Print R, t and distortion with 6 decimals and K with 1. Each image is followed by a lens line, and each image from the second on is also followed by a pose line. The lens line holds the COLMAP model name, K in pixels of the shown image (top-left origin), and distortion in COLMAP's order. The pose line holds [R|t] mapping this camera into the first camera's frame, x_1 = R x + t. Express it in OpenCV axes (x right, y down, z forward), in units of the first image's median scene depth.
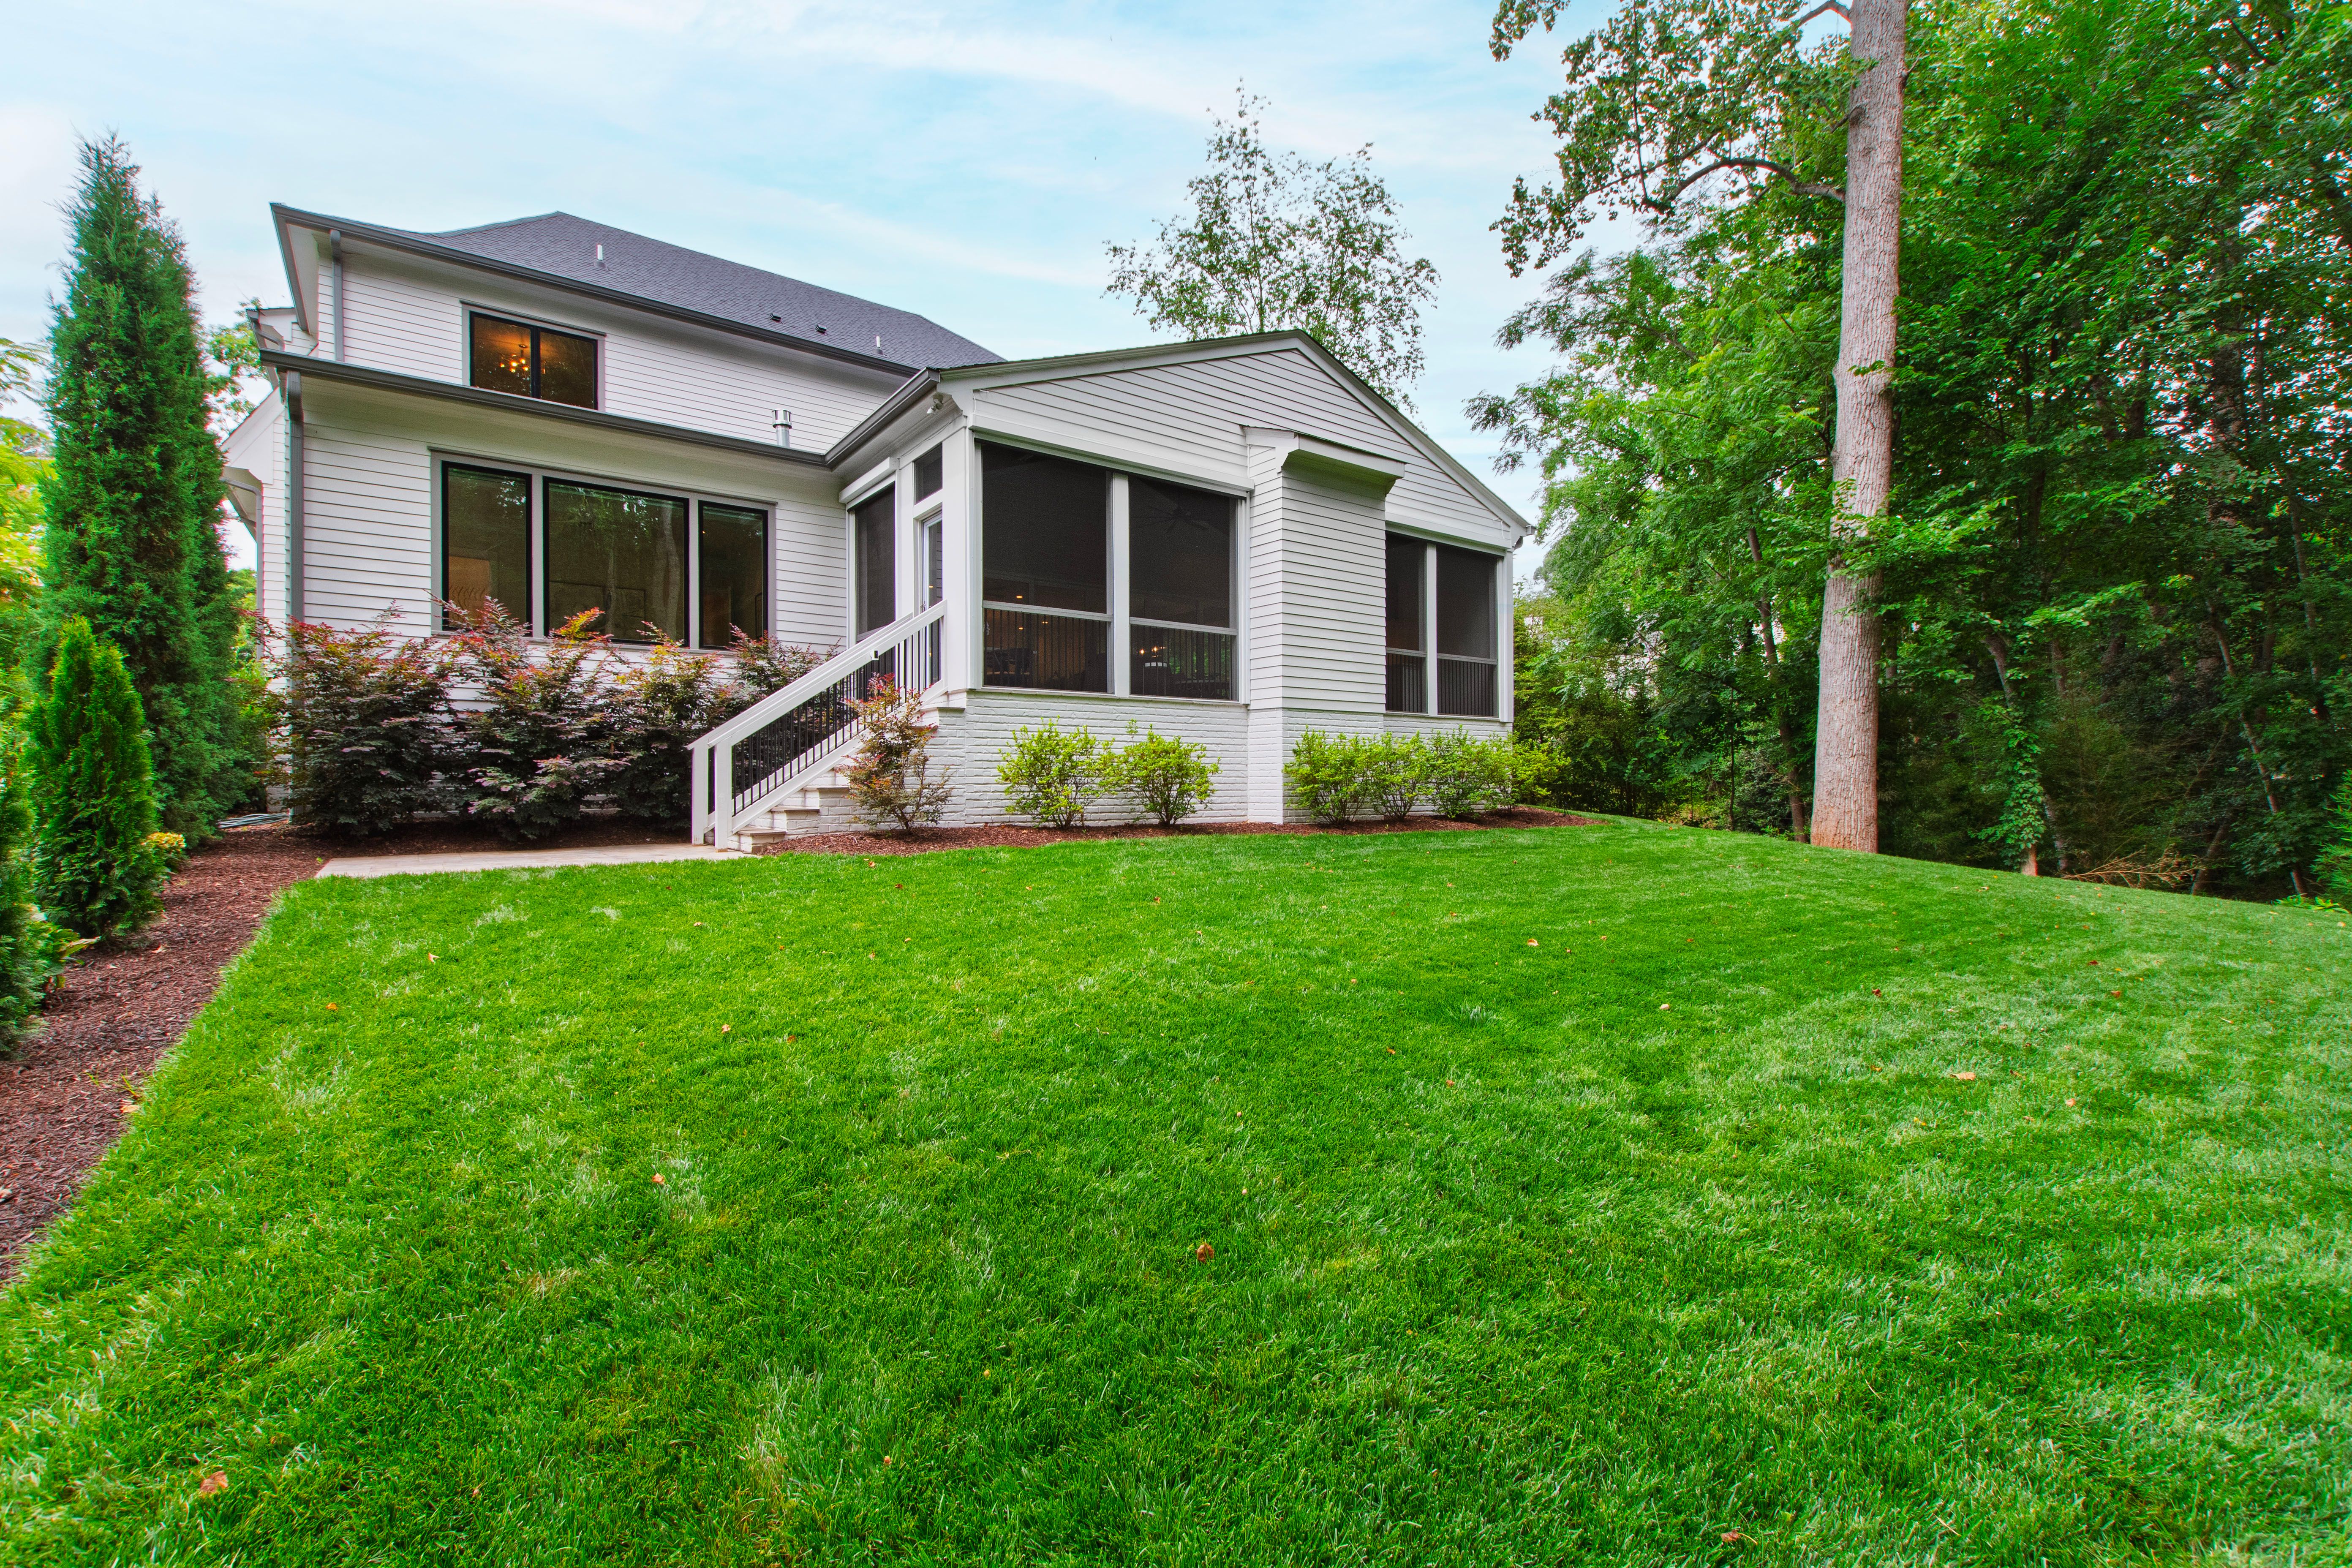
lens RADIAL K [[1013.1, 0, 1176.0], [0, 1013.1, 784.0], [0, 0, 1]] dist [0.015263, -0.000050]
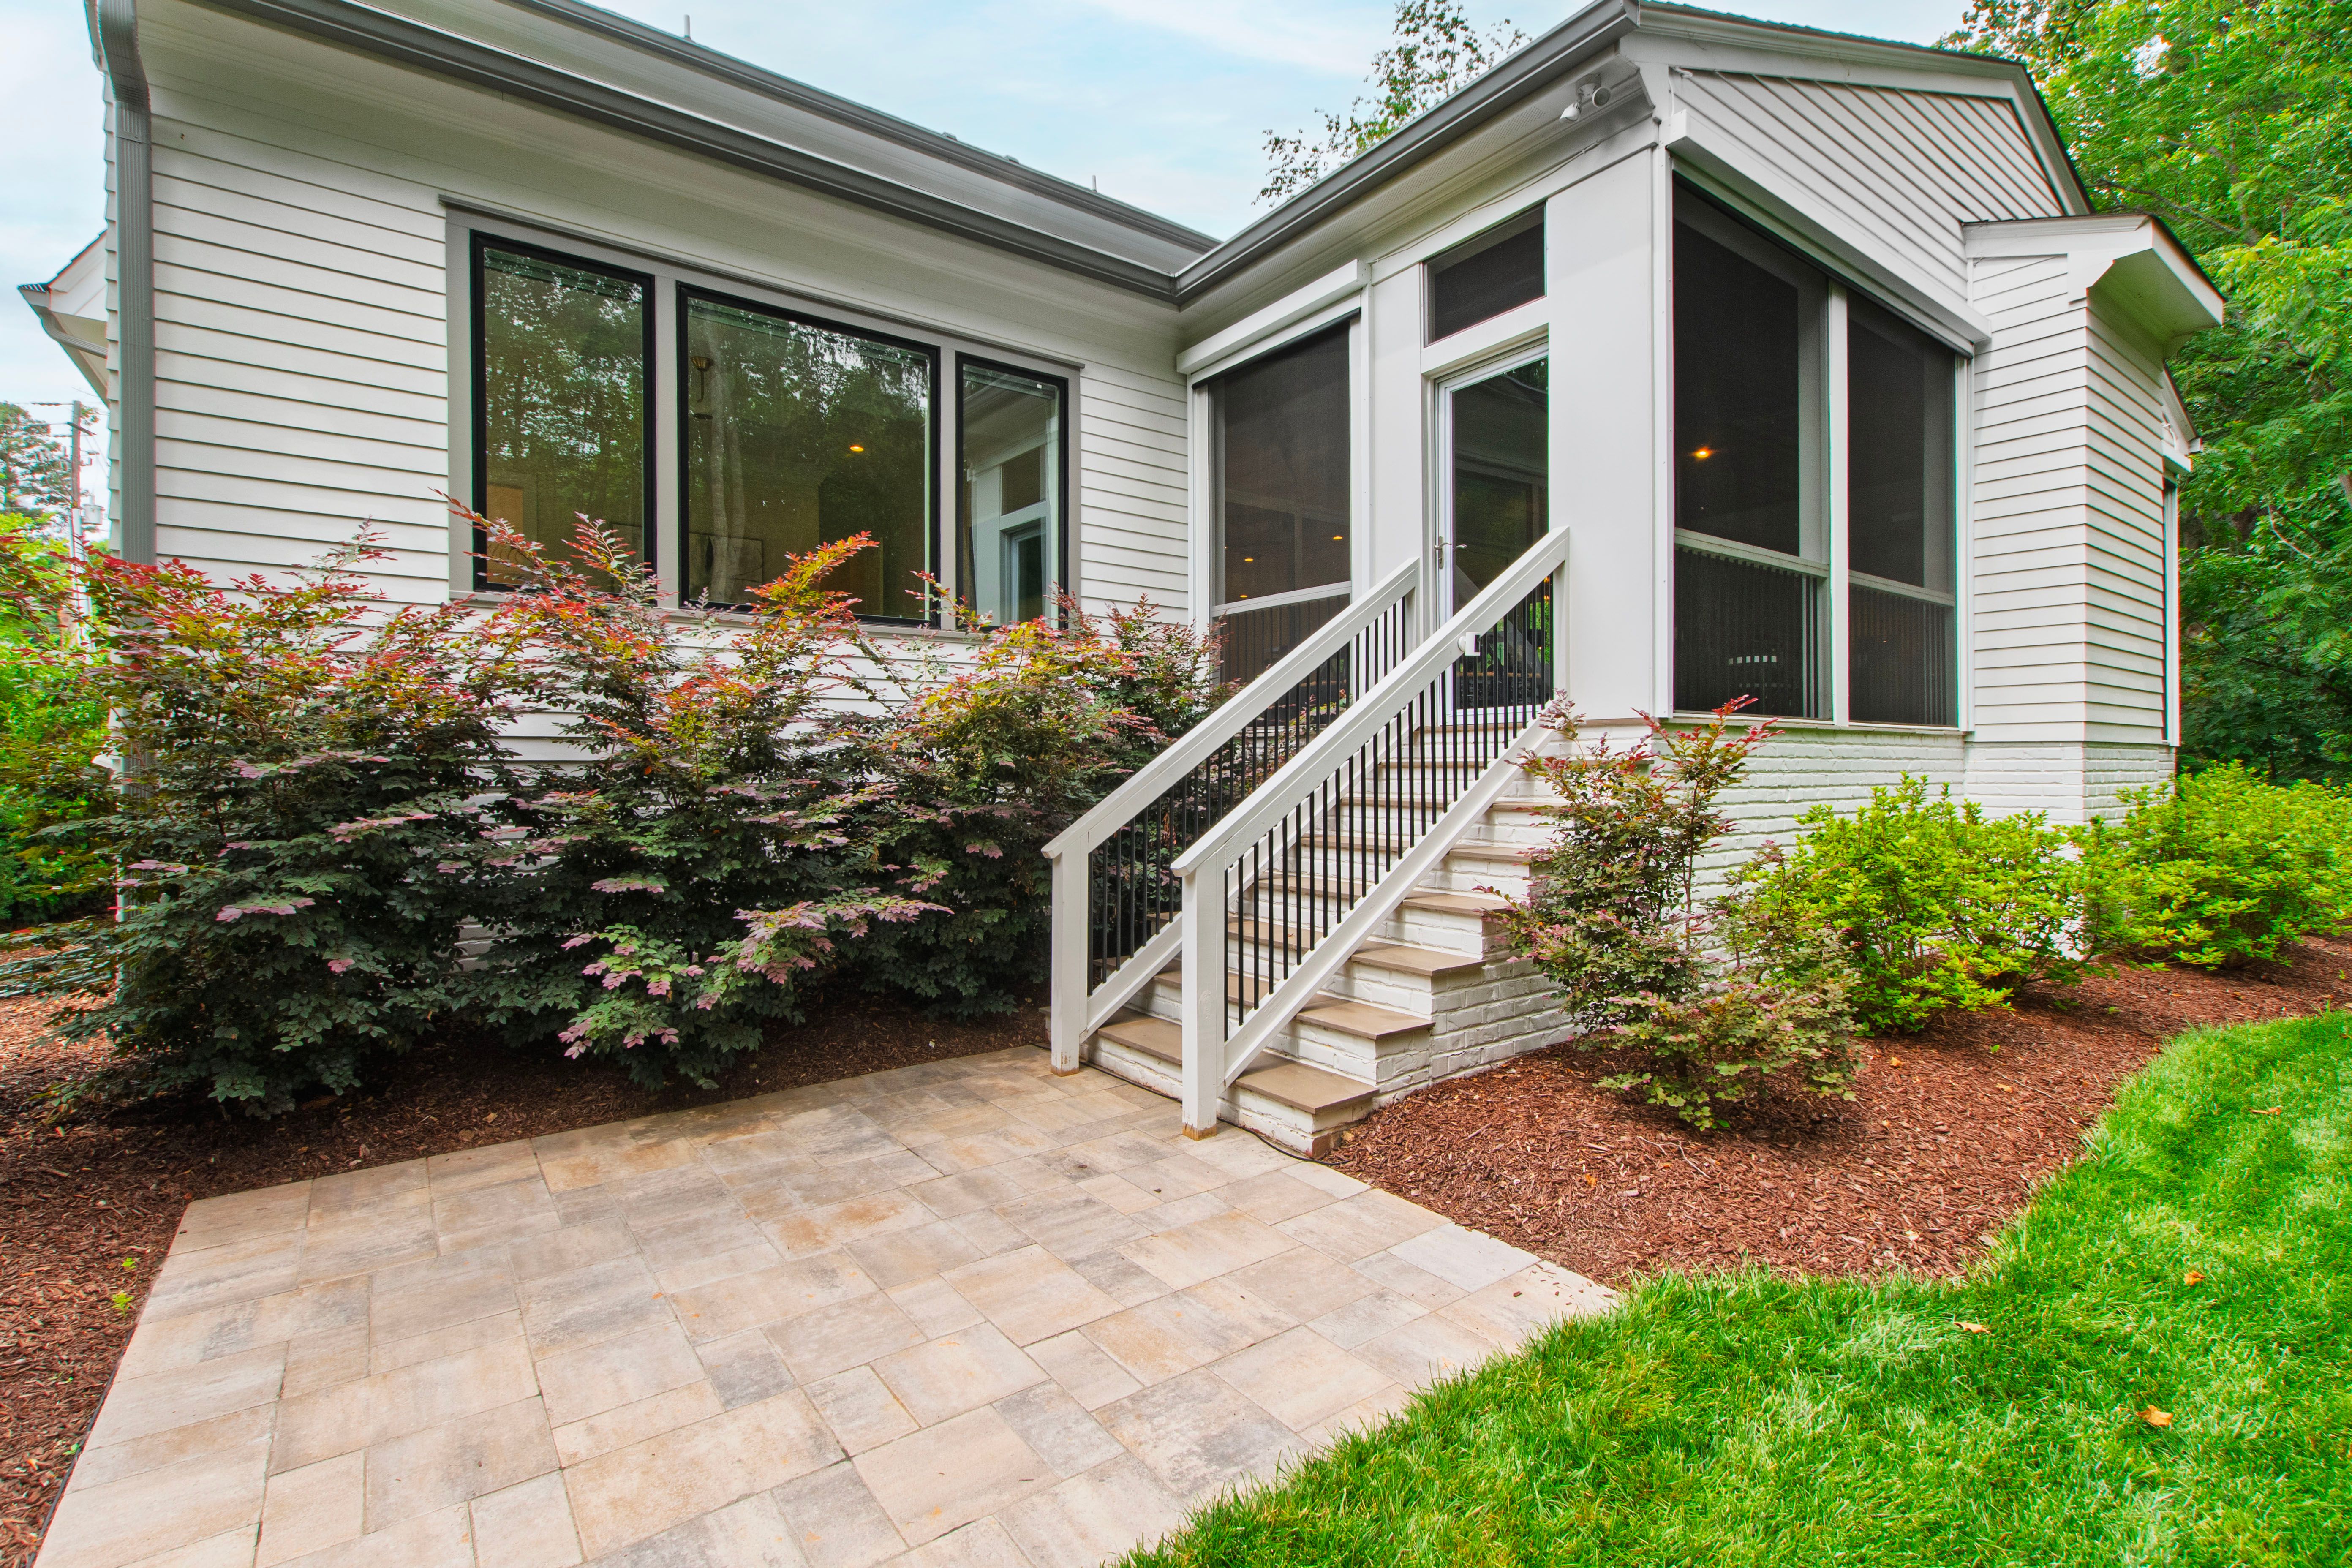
lens RADIAL K [[969.9, 0, 1181.2], [0, 969.9, 755.4], [0, 0, 1]] dist [0.010844, -0.000036]
pose [[0.998929, -0.003161, 0.046172, -0.411893], [0.003393, 0.999982, -0.004943, -0.070909], [-0.046156, 0.005095, 0.998921, 0.535063]]
